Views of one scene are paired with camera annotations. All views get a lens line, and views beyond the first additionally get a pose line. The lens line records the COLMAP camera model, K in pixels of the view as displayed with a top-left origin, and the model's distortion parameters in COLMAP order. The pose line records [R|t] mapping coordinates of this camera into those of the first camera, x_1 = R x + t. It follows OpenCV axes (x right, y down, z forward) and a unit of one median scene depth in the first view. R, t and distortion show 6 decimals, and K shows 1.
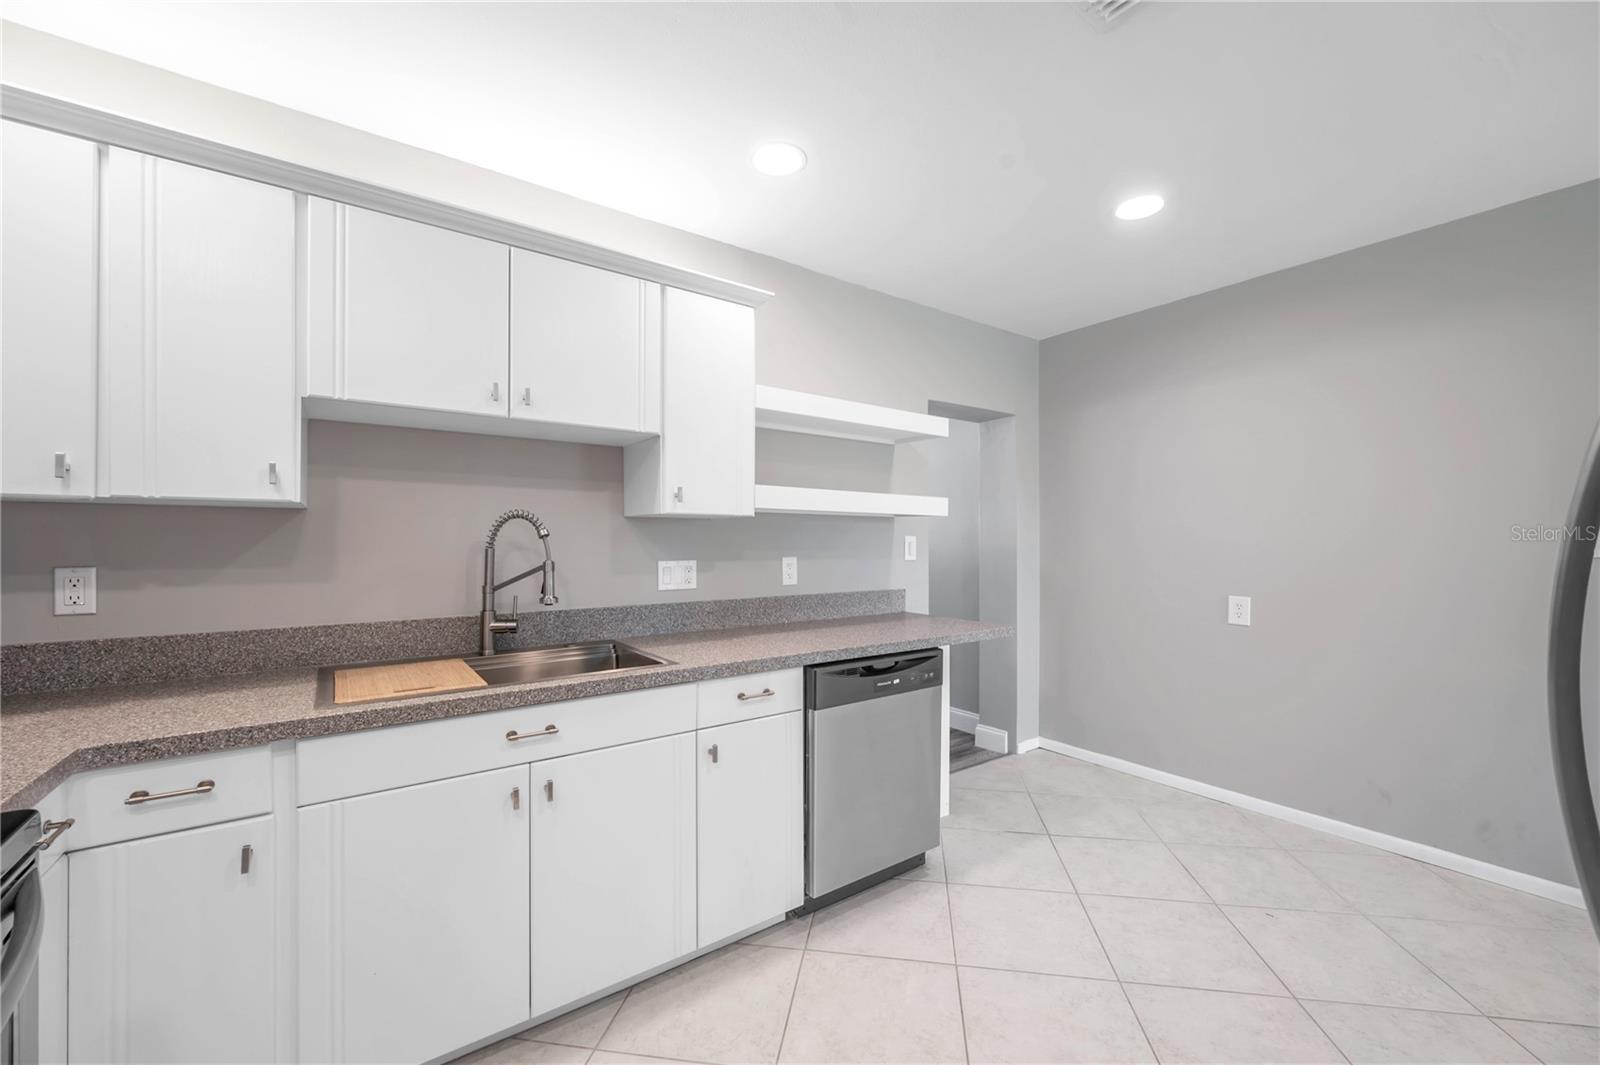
lens RADIAL K [[637.1, 0, 796.0], [0, 637.1, 540.7], [0, 0, 1]] dist [-0.002309, 0.000433]
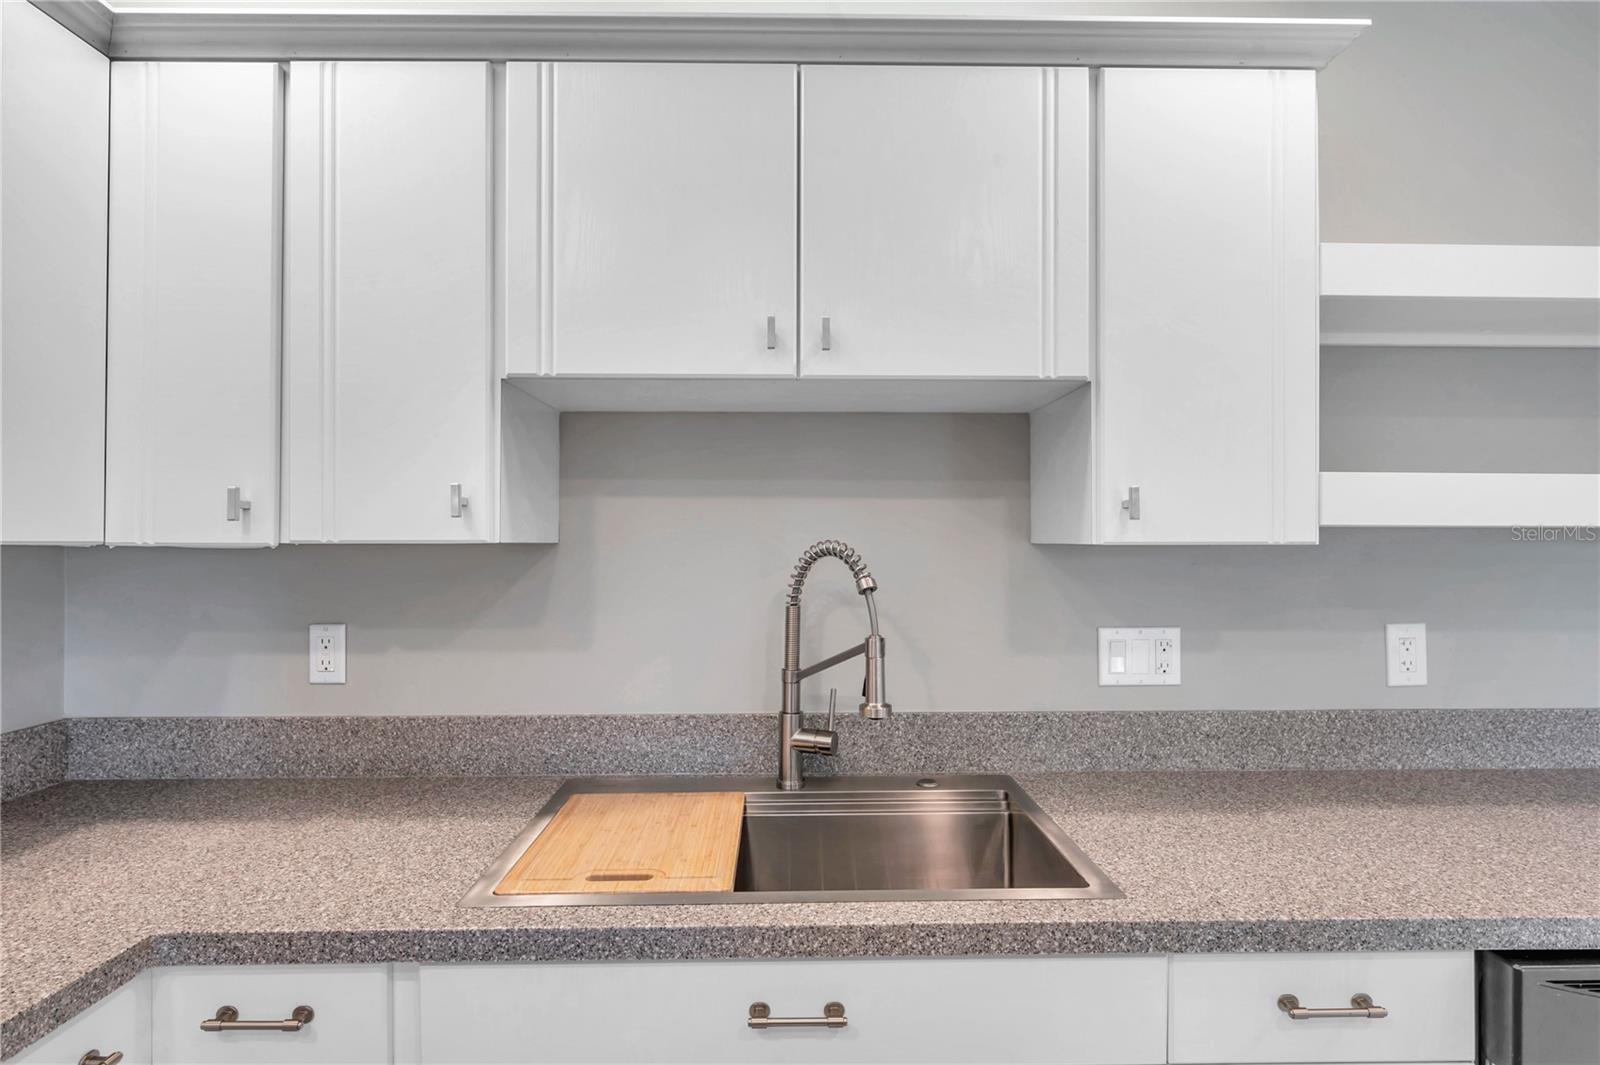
lens RADIAL K [[843.0, 0, 803.1], [0, 843.0, 537.4], [0, 0, 1]] dist [0.001561, -0.000160]
pose [[0.825261, -0.005281, -0.564727, -0.032942], [0.002508, 0.999981, -0.005685, -0.044510], [0.564746, 0.003275, 0.825258, 0.349528]]
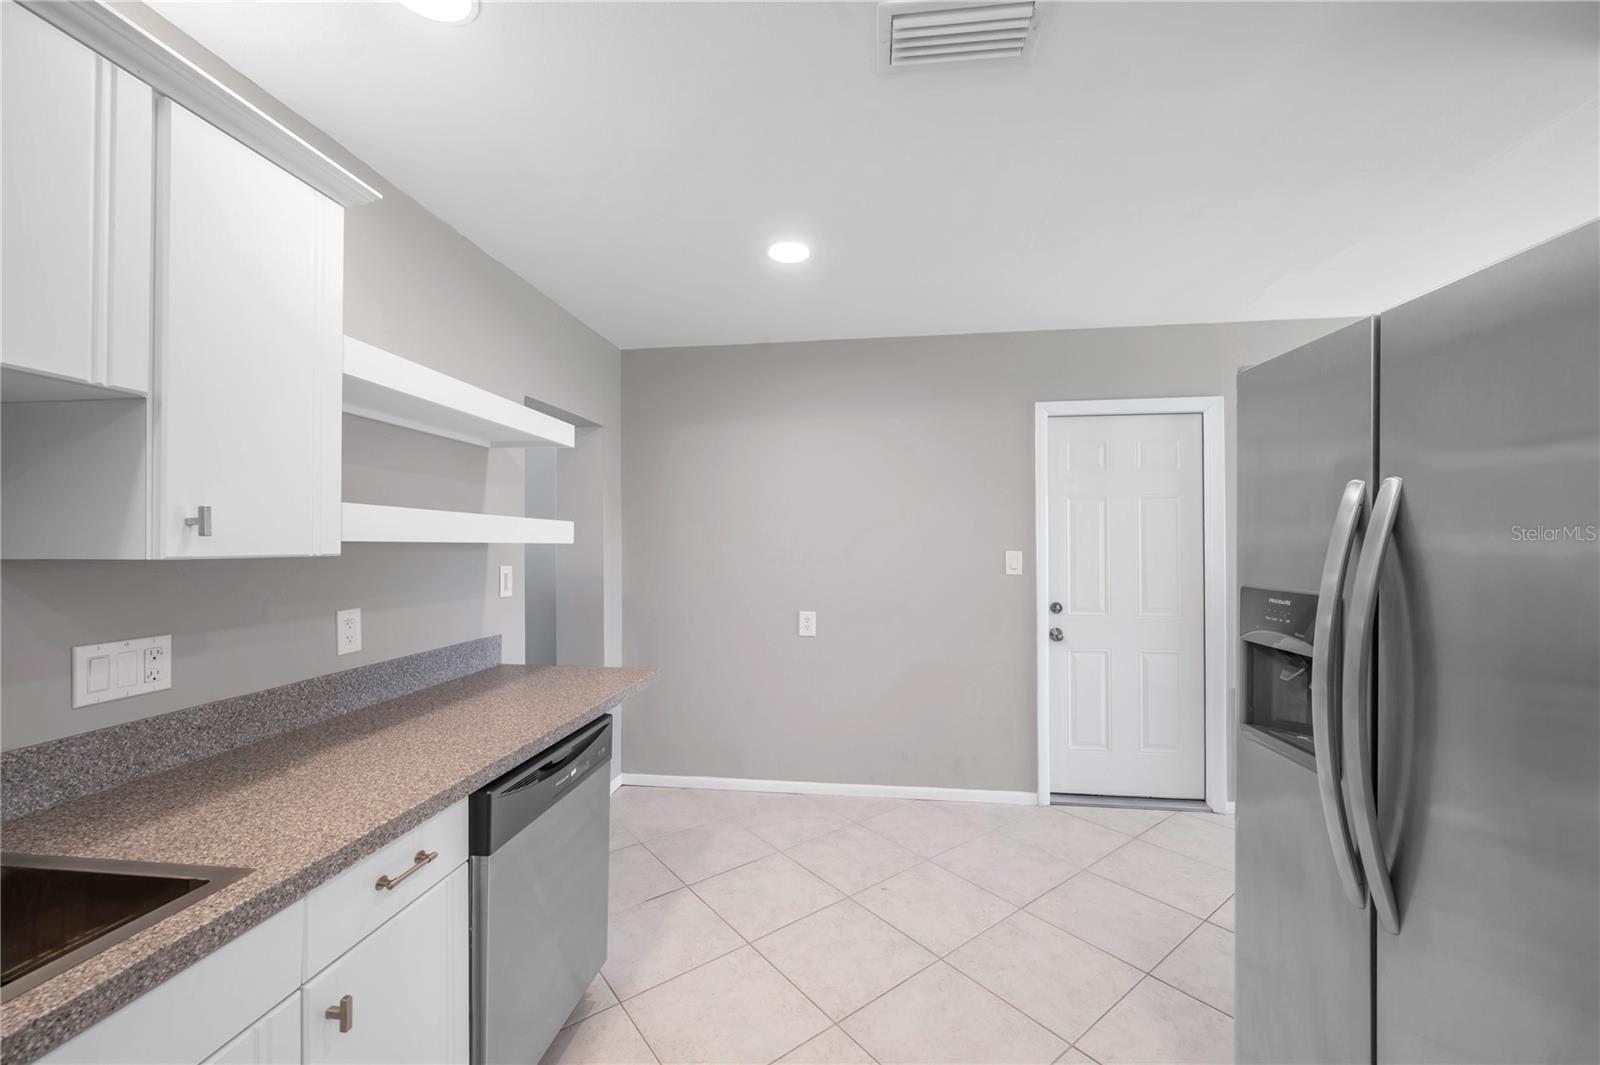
lens RADIAL K [[637.1, 0, 802.0], [0, 637.1, 534.3], [0, 0, 1]] dist [-0.002309, 0.000433]
pose [[0.677943, 0.006848, 0.735082, -0.229683], [0.003644, 0.999913, -0.012675, -0.053612], [-0.735105, 0.011271, 0.677860, 0.304781]]
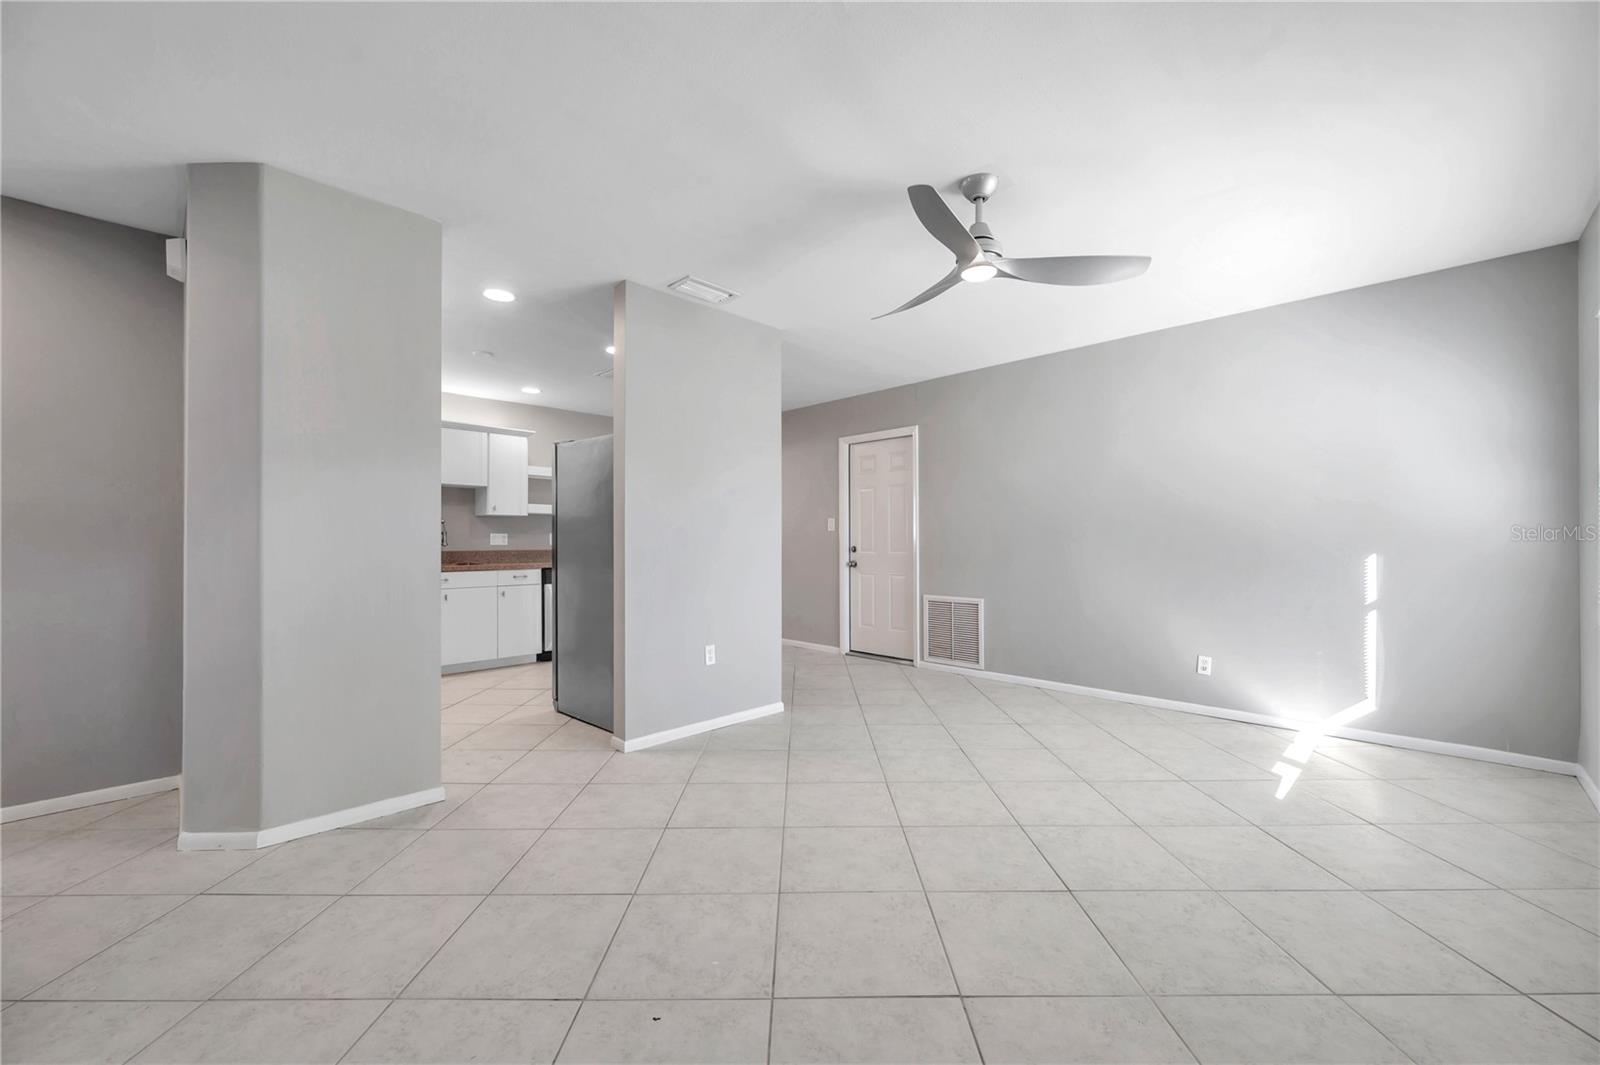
lens RADIAL K [[637.1, 0, 797.4], [0, 637.1, 537.5], [0, 0, 1]] dist [-0.002309, 0.000433]
pose [[0.987913, -0.003026, 0.154981, 0.686345], [0.003130, 0.999995, -0.000423, 0.061004], [-0.154979, 0.000903, 0.987917, -1.938573]]
